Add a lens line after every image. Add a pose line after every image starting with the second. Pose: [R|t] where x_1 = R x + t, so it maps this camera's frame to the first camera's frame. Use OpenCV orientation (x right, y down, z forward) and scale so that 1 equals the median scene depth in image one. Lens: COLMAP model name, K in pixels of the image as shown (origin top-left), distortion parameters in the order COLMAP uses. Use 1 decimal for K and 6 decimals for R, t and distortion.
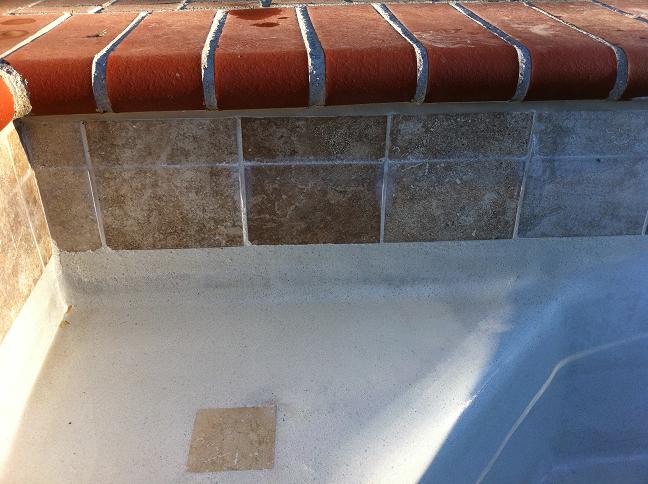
lens RADIAL K [[608.6, 0, 323.4], [0, 608.6, 238.1], [0, 0, 1]] dist [0.000477, 0.000000]
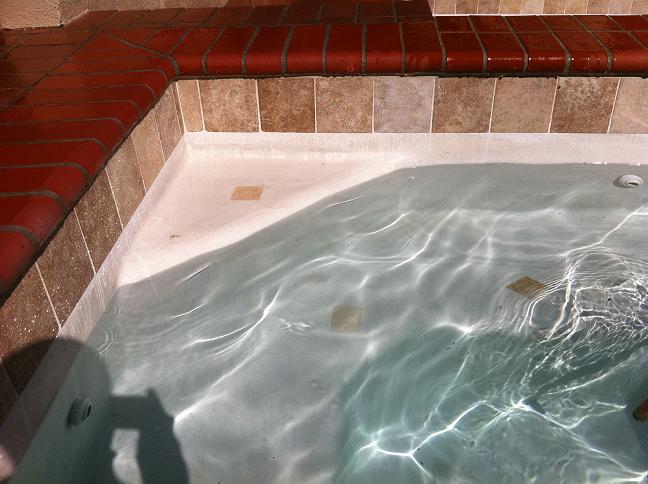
lens RADIAL K [[608.6, 0, 326.5], [0, 608.6, 245.5], [0, 0, 1]] dist [0.000477, 0.000000]
pose [[0.989906, 0.053401, -0.131282, 0.488737], [-0.044057, 0.996352, 0.073080, 0.280874], [0.134705, -0.066559, 0.988648, -1.429844]]
